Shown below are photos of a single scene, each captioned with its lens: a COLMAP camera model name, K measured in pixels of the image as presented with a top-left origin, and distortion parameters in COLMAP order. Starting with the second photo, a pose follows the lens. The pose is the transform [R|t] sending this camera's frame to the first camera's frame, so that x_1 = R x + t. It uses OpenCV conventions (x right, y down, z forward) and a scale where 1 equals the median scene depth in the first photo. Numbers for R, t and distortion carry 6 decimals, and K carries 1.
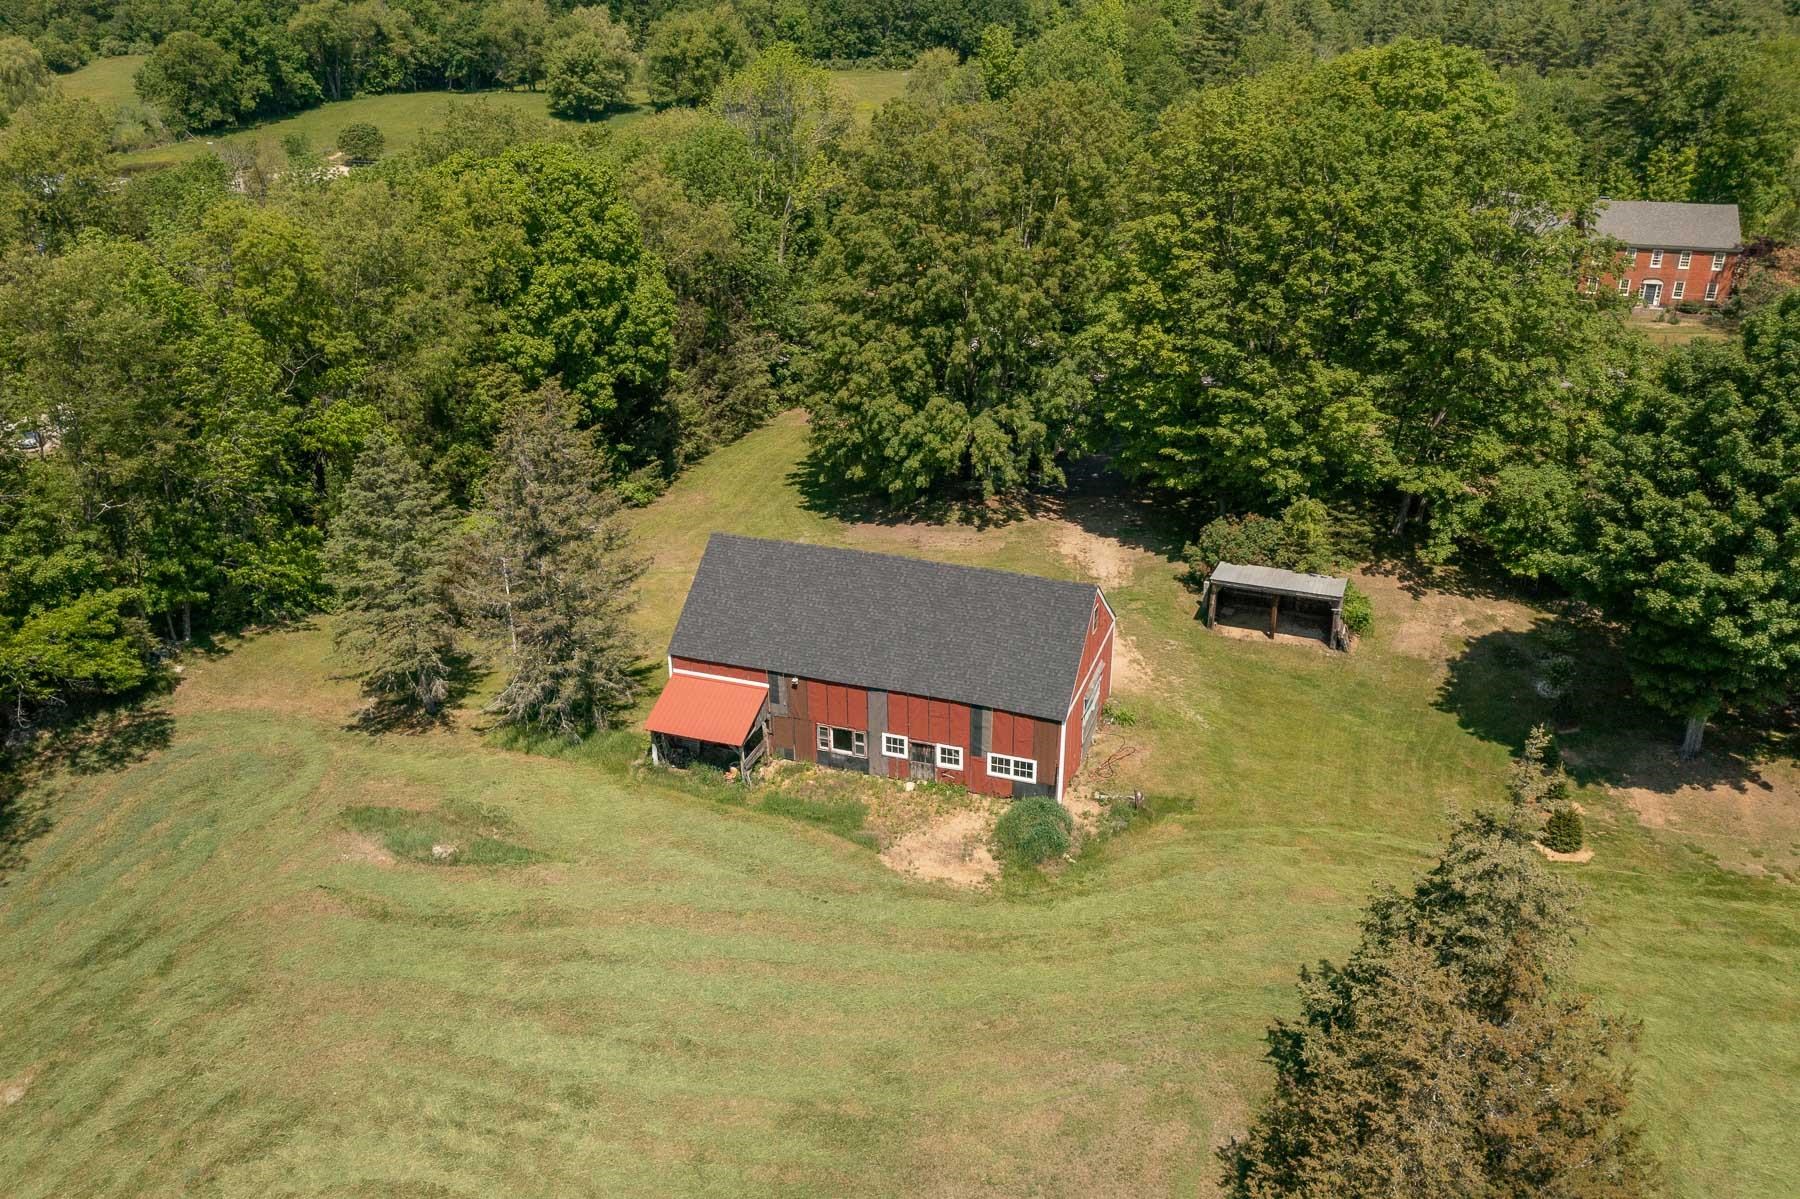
lens RADIAL K [[1425.1, 0, 903.1], [0, 1425.1, 587.3], [0, 0, 1]] dist [-0.011995, 0.008028]
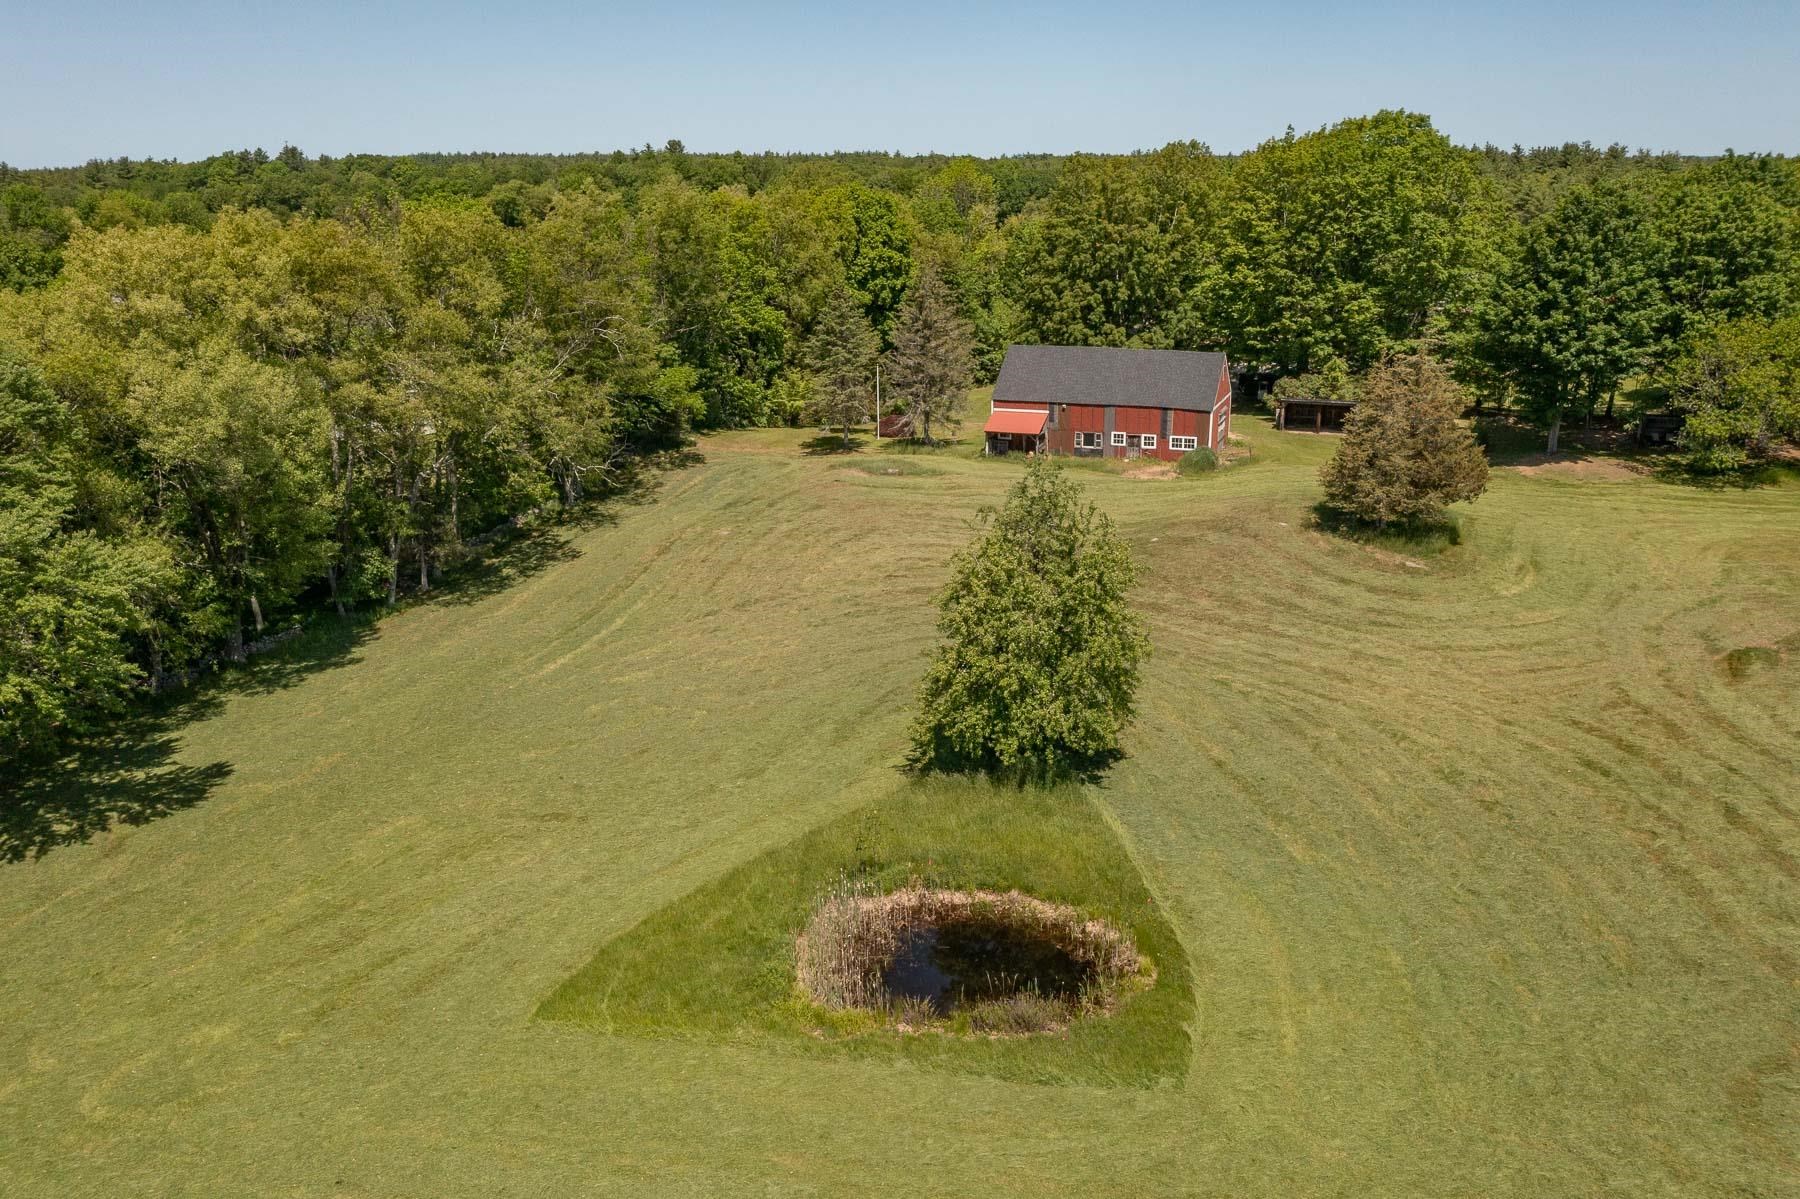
lens RADIAL K [[1425.1, 0, 903.1], [0, 1425.1, 587.3], [0, 0, 1]] dist [-0.011995, 0.008028]
pose [[0.999705, 0.003639, -0.024007, -0.188142], [-0.007012, 0.989843, -0.141990, 0.443061], [0.023246, 0.142116, 0.989577, -0.643850]]
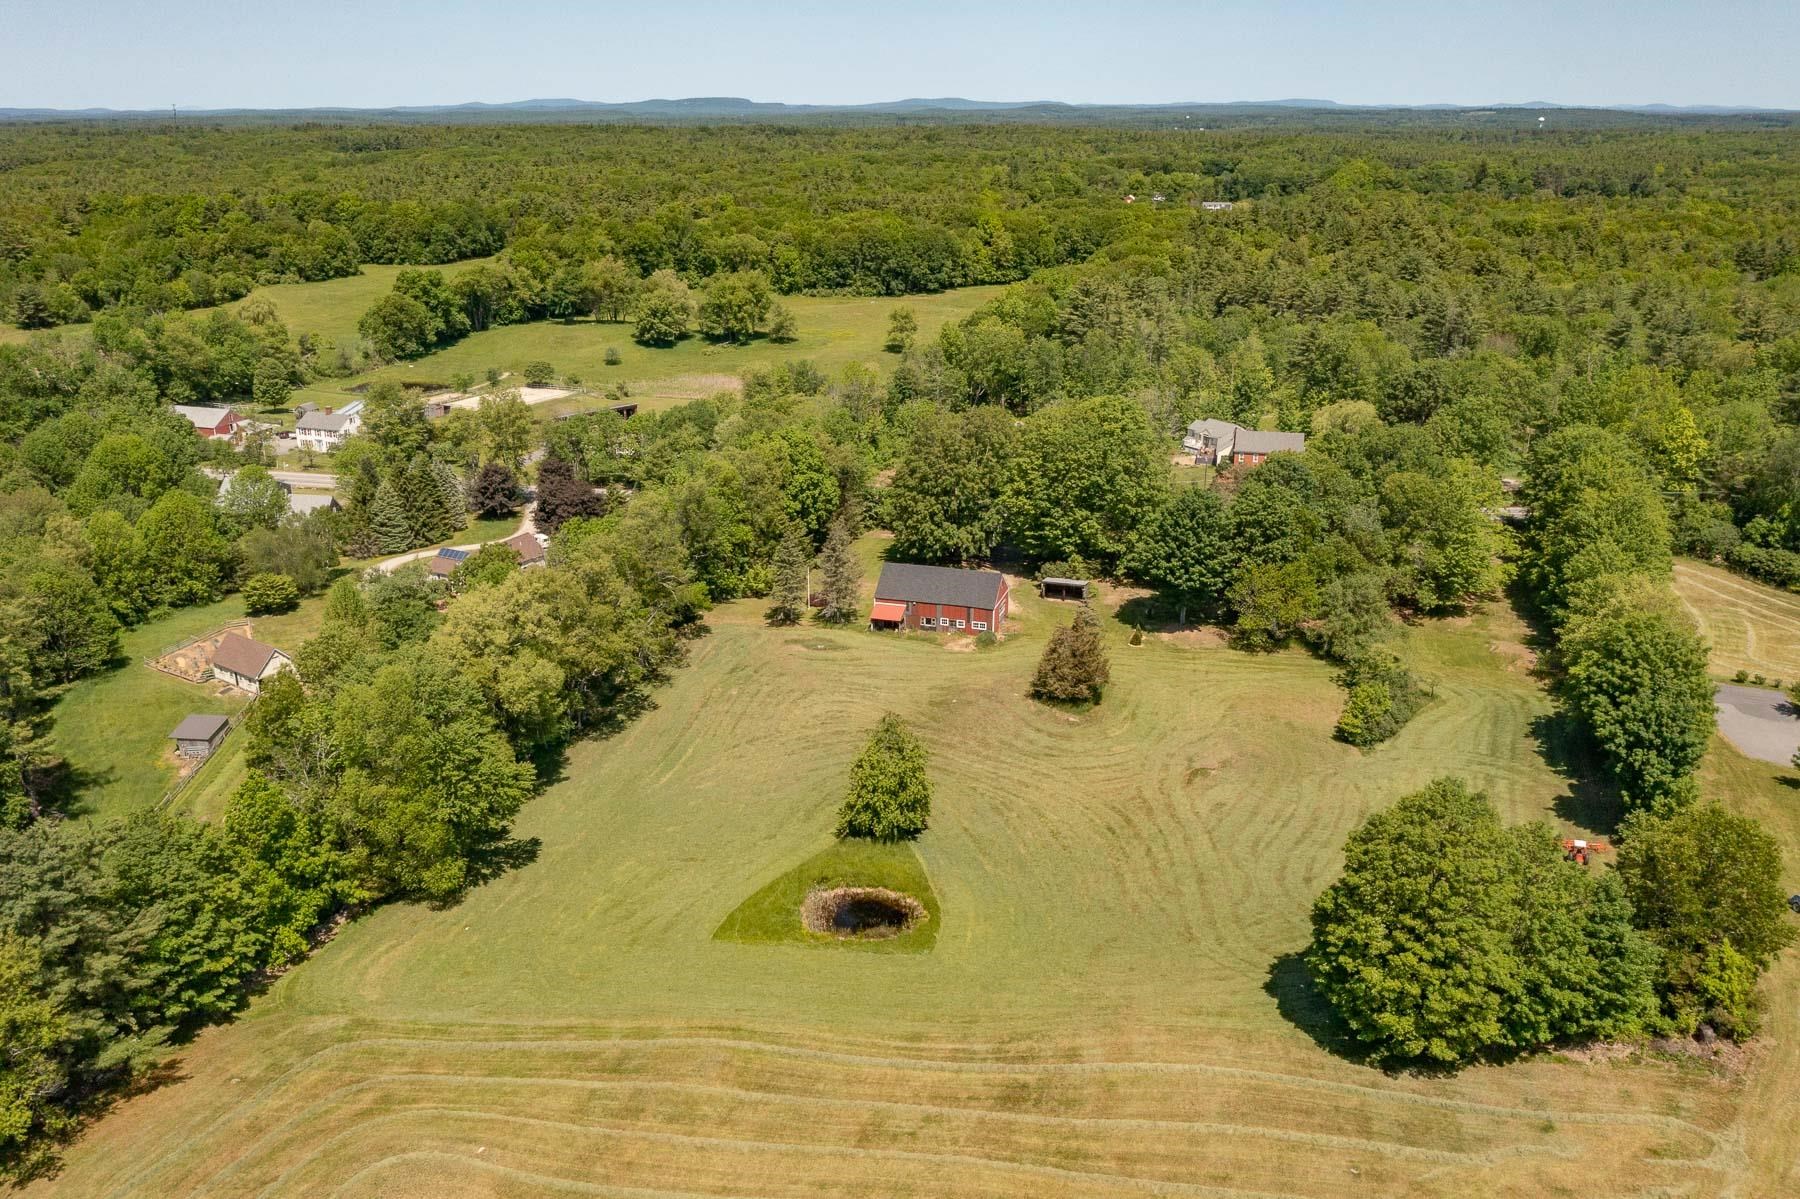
lens RADIAL K [[1425.1, 0, 903.1], [0, 1425.1, 587.3], [0, 0, 1]] dist [-0.011995, 0.008028]
pose [[0.998807, -0.011112, 0.047553, -0.204452], [0.015900, 0.994706, -0.101524, 0.287841], [-0.046173, 0.102159, 0.993696, -1.837644]]
